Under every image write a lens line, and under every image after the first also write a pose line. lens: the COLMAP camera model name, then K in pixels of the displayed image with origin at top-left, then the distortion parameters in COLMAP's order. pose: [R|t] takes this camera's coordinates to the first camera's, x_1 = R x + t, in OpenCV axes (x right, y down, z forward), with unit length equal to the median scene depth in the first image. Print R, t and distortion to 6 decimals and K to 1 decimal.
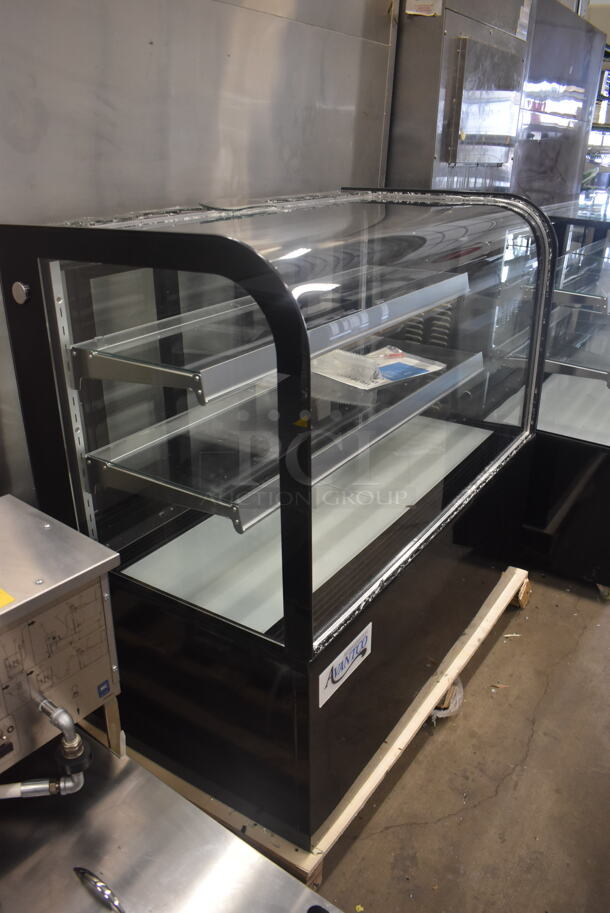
lens RADIAL K [[716.8, 0, 303.2], [0, 716.8, 458.6], [0, 0, 1]] dist [-0.059867, -0.003099]
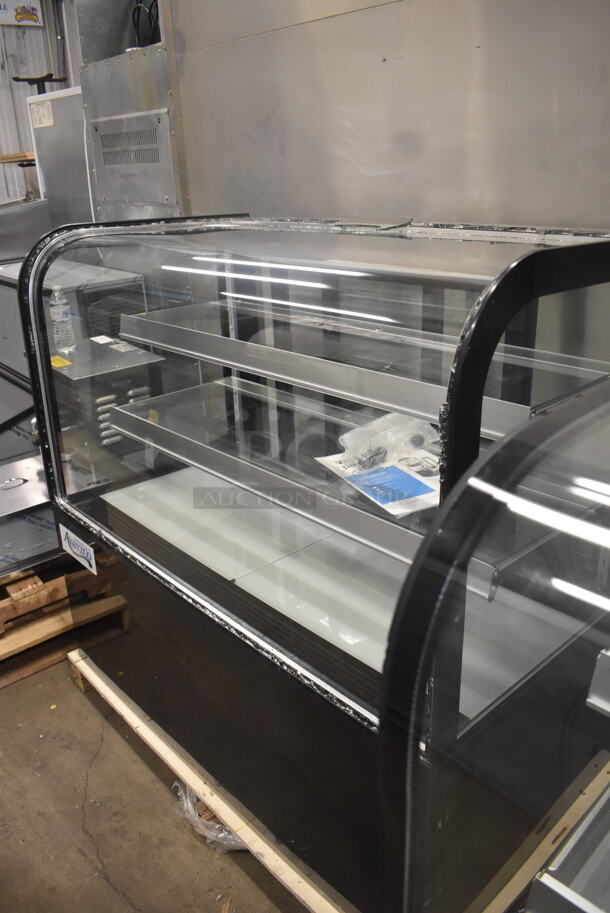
lens RADIAL K [[716.8, 0, 305.4], [0, 716.8, 453.3], [0, 0, 1]] dist [-0.059867, -0.003099]
pose [[-0.240642, 0.366055, -0.898941, 0.848267], [-0.358855, 0.826979, 0.432815, -0.465079], [0.901840, 0.426743, -0.067645, 1.080448]]
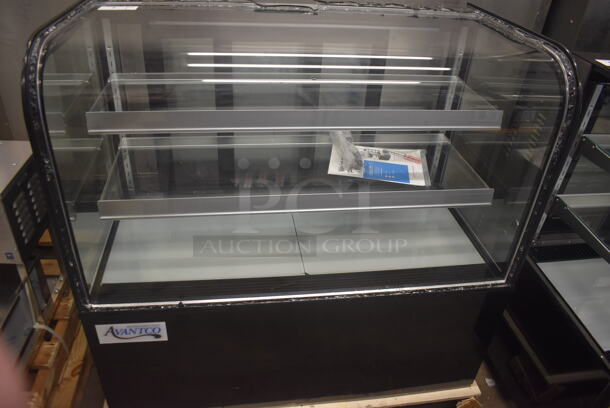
lens RADIAL K [[478.9, 0, 304.7], [0, 478.9, 204.4], [0, 0, 1]] dist [-0.059867, -0.003099]
pose [[0.653037, 0.432884, -0.621413, 0.607207], [-0.348625, 0.900257, 0.260763, -0.254847], [0.672311, 0.046353, 0.738816, 0.392619]]
